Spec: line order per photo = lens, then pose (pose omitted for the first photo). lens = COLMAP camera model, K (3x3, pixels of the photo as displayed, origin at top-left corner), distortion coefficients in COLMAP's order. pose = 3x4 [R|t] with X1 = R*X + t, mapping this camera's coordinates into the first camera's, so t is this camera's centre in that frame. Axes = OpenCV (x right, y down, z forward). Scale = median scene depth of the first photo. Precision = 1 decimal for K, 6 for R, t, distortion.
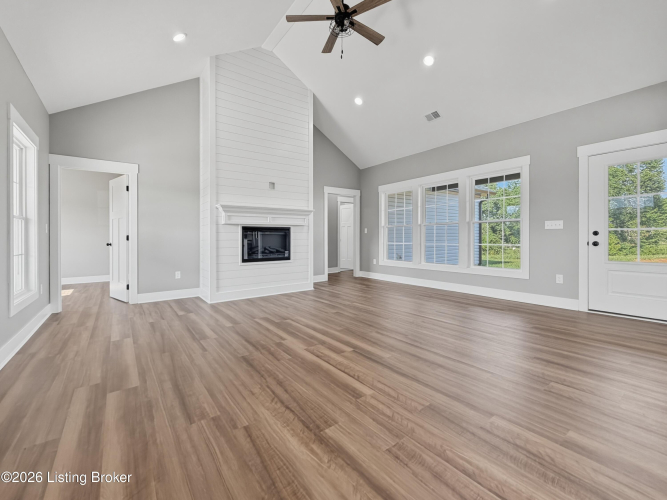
lens RADIAL K [[321.8, 0, 335.9], [0, 321.8, 237.8], [0, 0, 1]] dist [-0.004700, -0.000147]
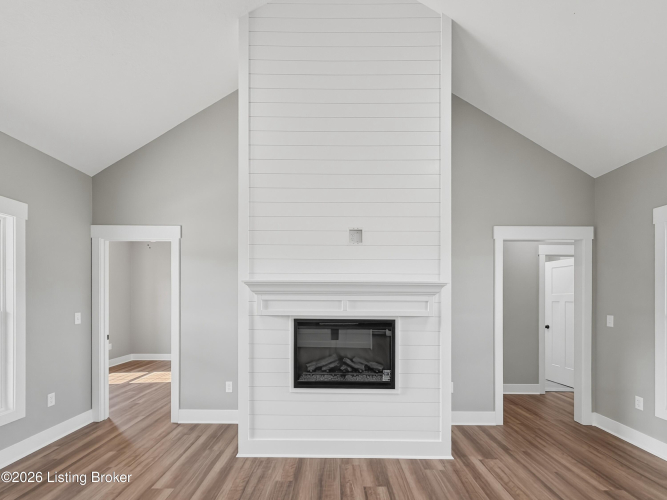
lens RADIAL K [[329.3, 0, 317.4], [0, 329.3, 294.5], [0, 0, 1]] dist [0.000932, 0.000223]
pose [[0.800691, 0.002101, -0.599074, 0.057154], [-0.003929, 0.999991, -0.001743, -0.068633], [0.599065, 0.003750, 0.800692, 0.541229]]
